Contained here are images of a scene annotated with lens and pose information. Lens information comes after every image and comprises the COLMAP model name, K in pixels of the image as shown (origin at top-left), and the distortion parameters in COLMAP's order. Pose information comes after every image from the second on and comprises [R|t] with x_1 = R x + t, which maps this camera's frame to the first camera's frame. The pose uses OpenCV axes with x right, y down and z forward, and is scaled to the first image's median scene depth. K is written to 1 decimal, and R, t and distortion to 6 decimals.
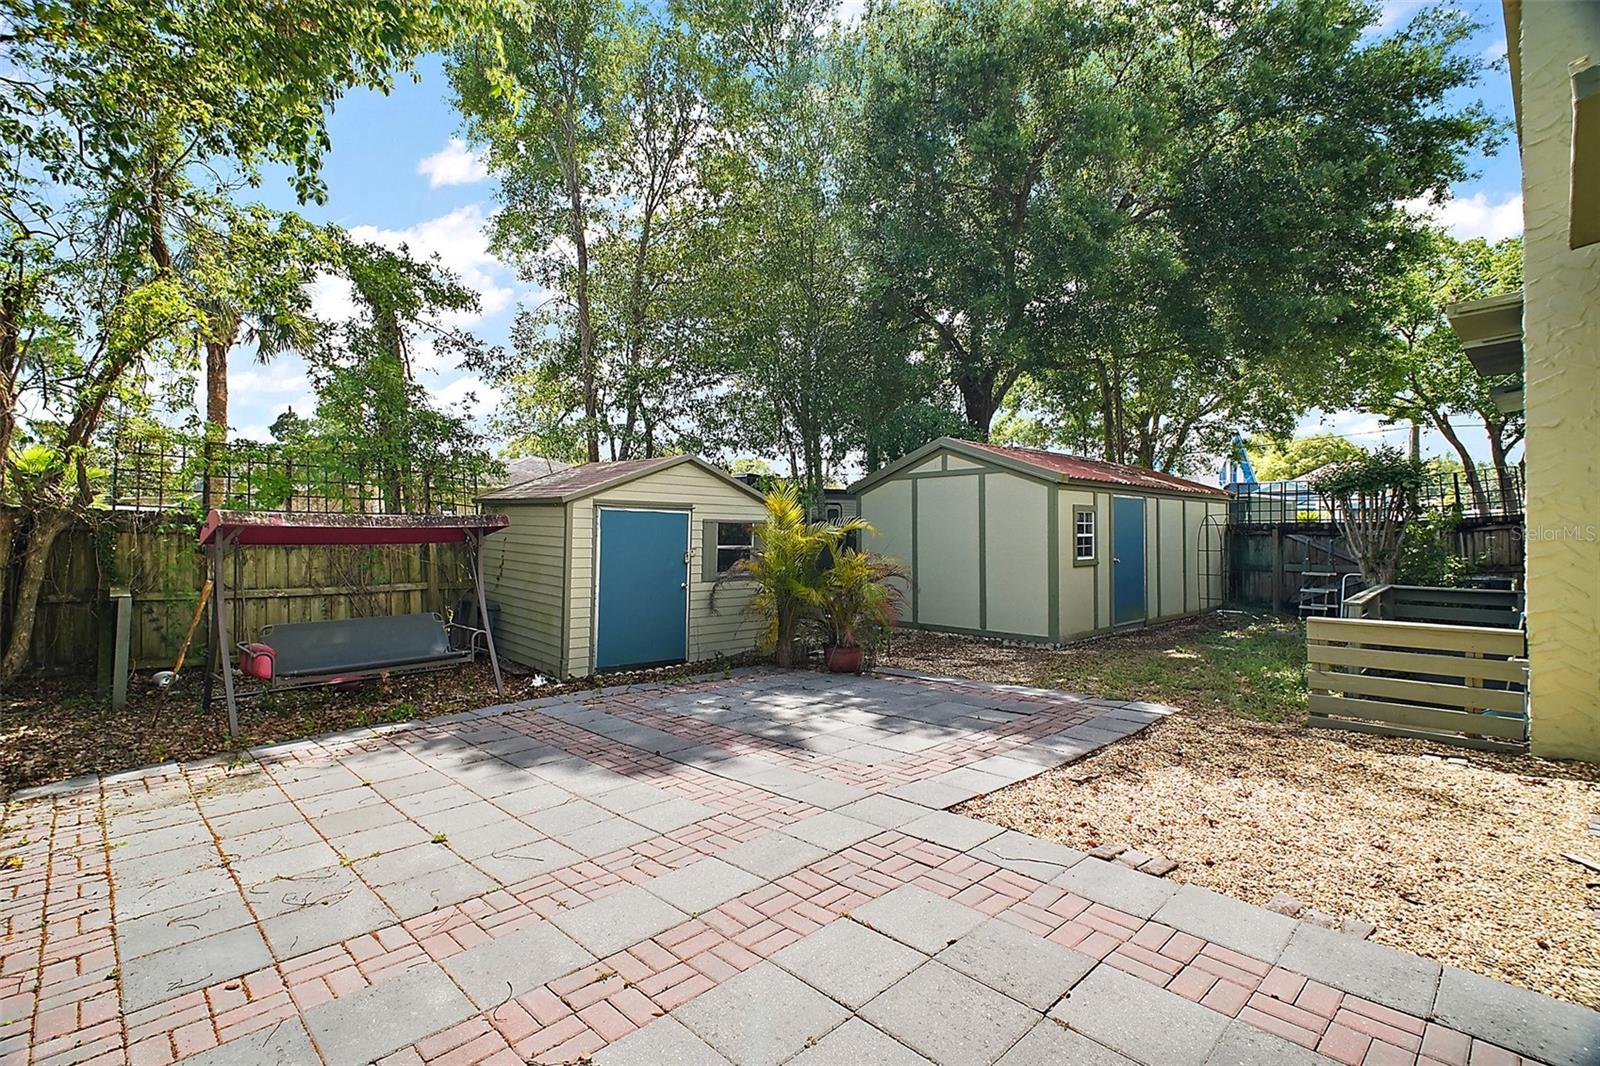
lens RADIAL K [[747.2, 0, 801.0], [0, 747.2, 520.7], [0, 0, 1]] dist [-0.008068, -0.000700]
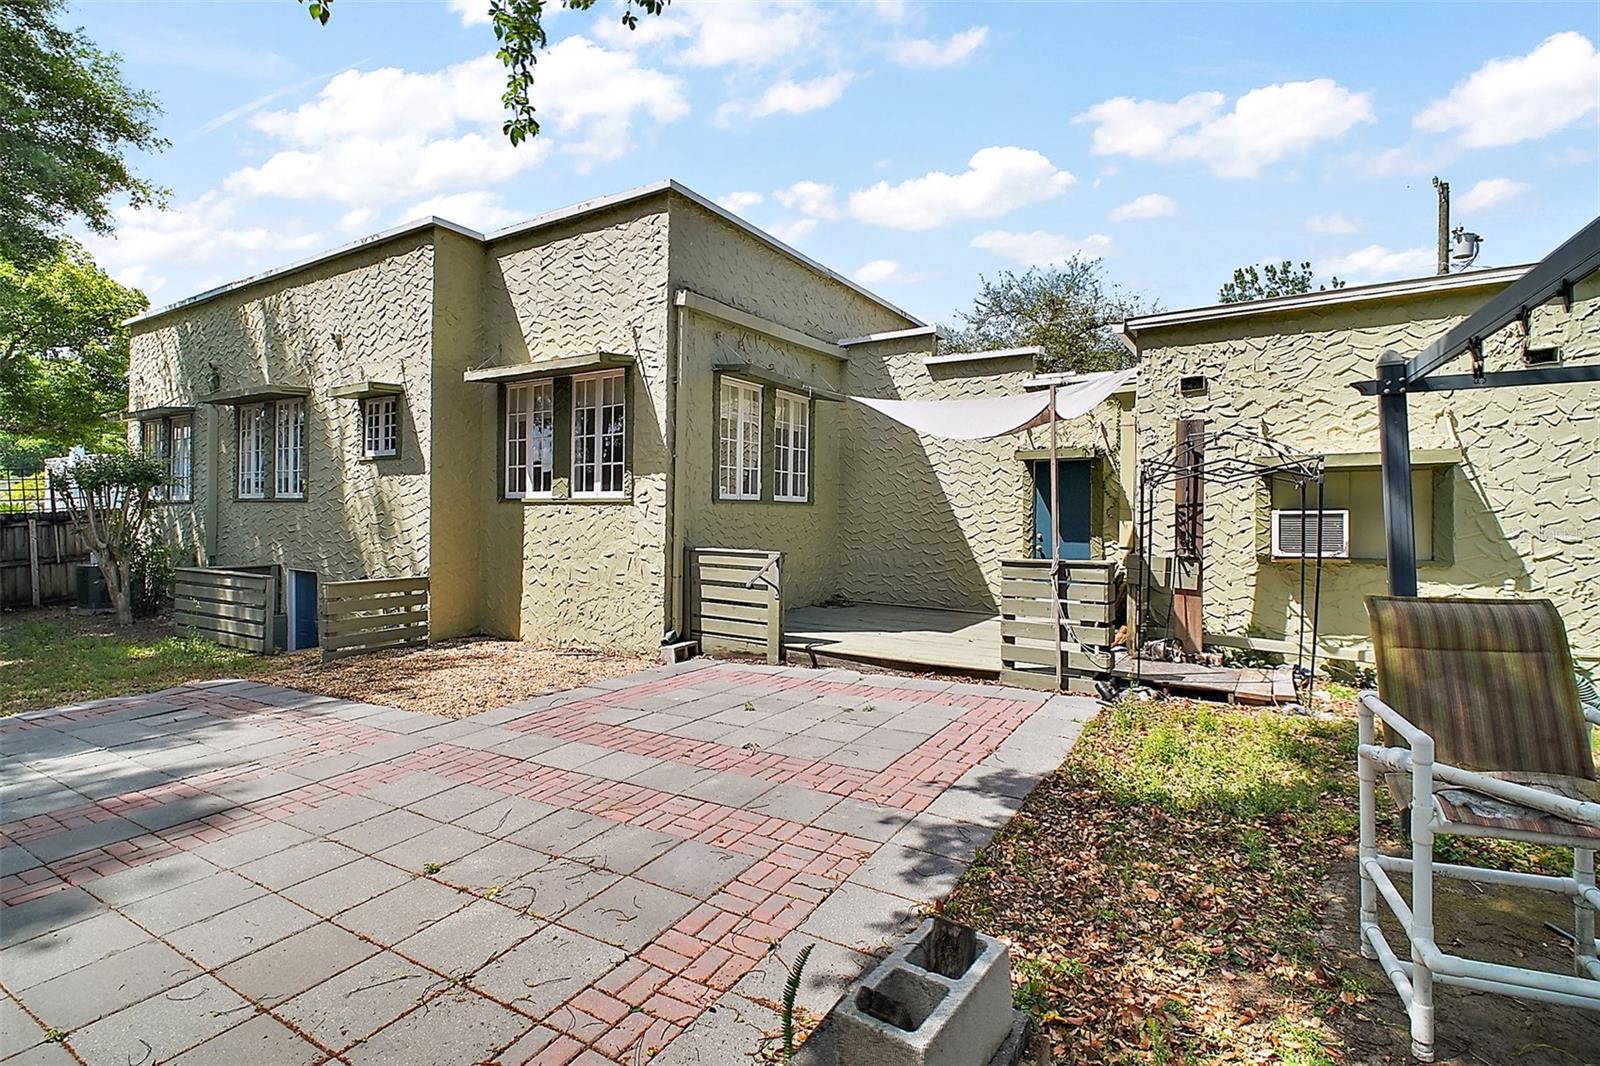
lens RADIAL K [[733.5, 0, 805.0], [0, 733.5, 526.0], [0, 0, 1]] dist [-0.016776, -0.000934]
pose [[-0.268577, 0.001381, 0.963257, -0.566711], [-0.001488, 0.999997, -0.001849, 0.011658], [-0.963257, -0.001930, -0.268574, 0.323374]]
